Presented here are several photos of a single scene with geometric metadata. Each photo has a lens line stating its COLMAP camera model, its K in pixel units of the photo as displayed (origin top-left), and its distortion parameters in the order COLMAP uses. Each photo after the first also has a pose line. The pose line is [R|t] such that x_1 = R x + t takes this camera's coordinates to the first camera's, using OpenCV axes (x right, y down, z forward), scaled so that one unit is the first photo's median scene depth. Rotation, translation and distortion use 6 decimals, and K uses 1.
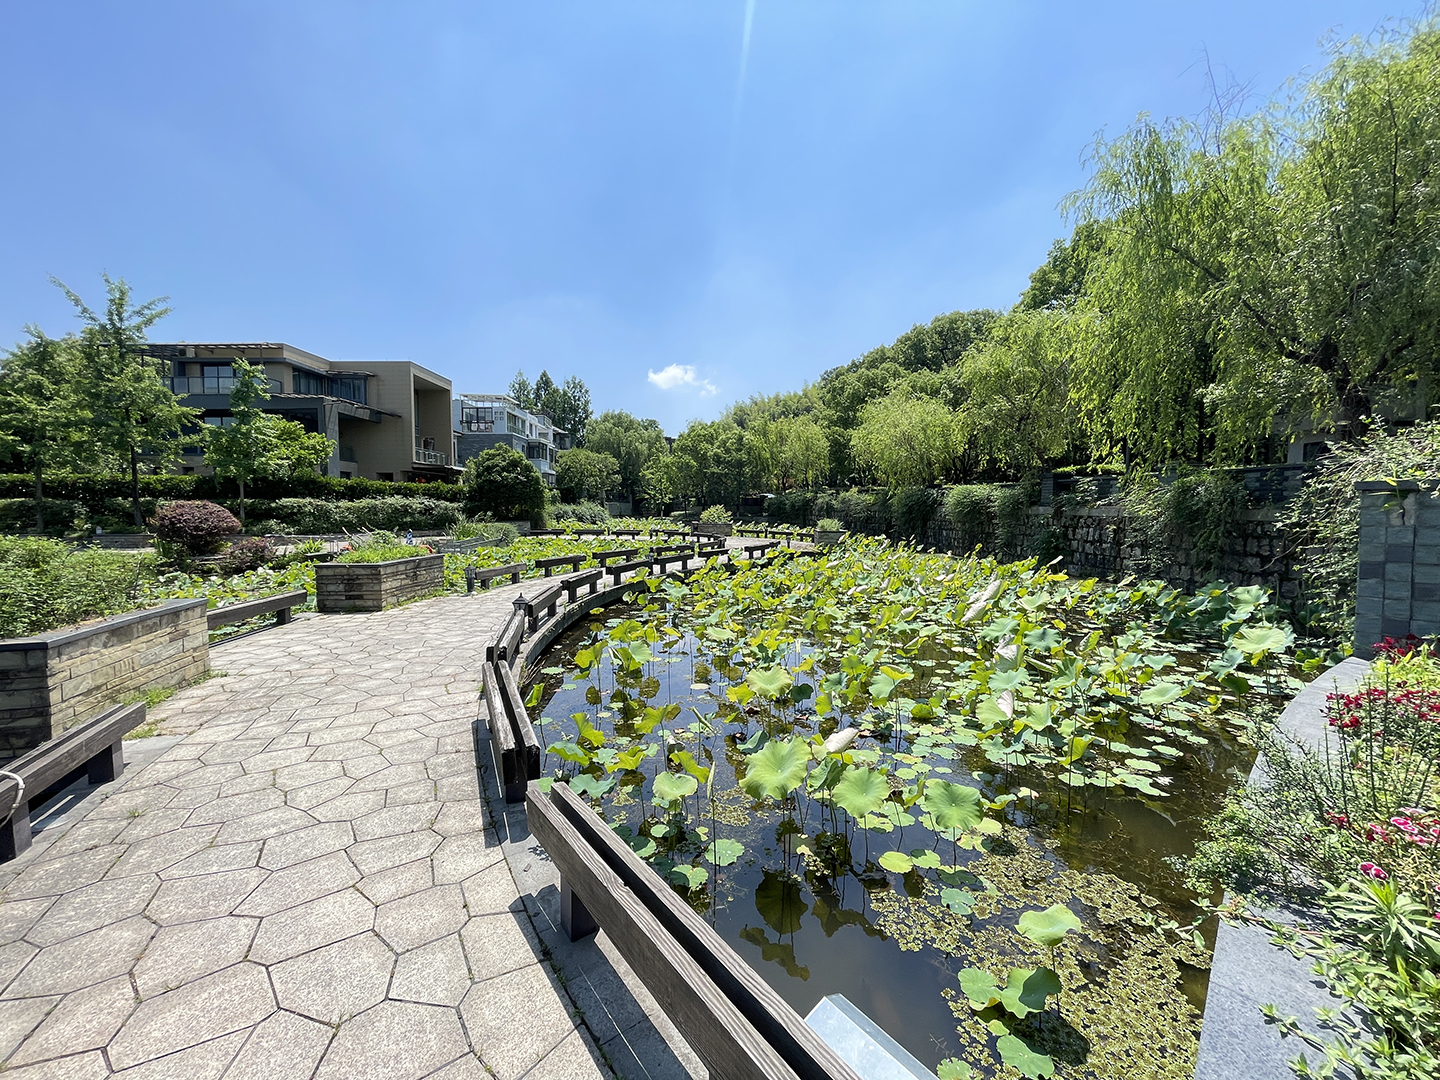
lens RADIAL K [[582.9, 0, 715.6], [0, 582.9, 552.3], [0, 0, 1]] dist [-0.000619, -0.000132]
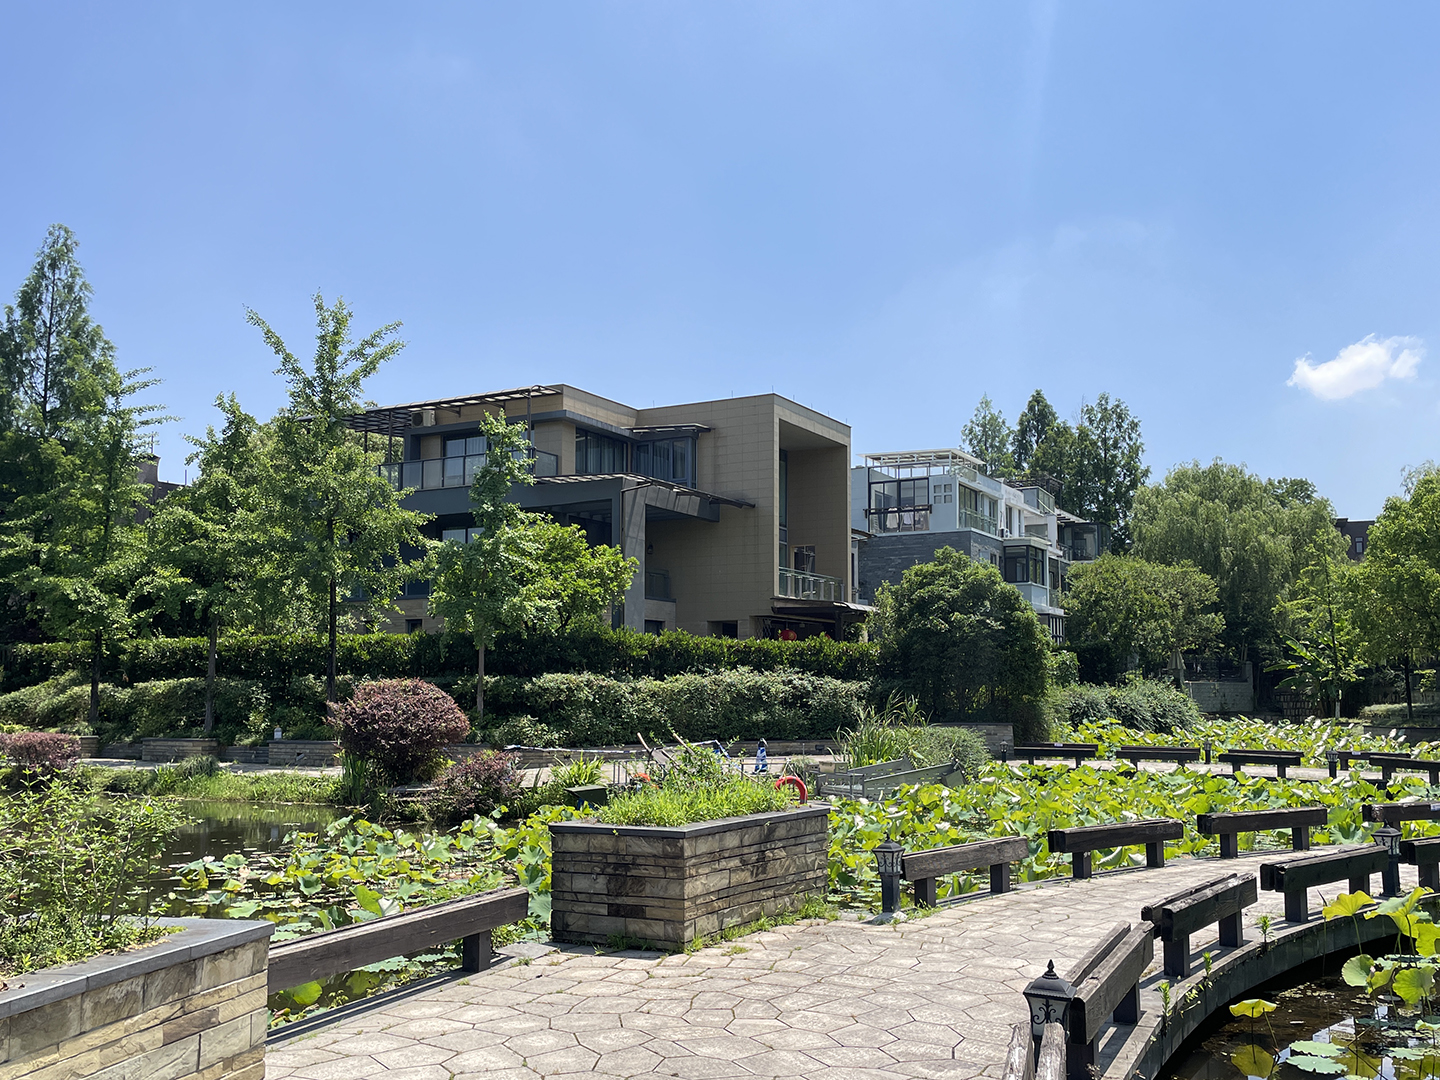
lens RADIAL K [[1261.8, 0, 720.0], [0, 1261.8, 540.0], [0, 0, 1]] dist [0.066254, -0.085640]
pose [[0.867233, -0.060795, -0.494177, -0.053265], [-0.037209, 0.981829, -0.186085, -0.007246], [0.496510, 0.179767, 0.849212, 0.113710]]
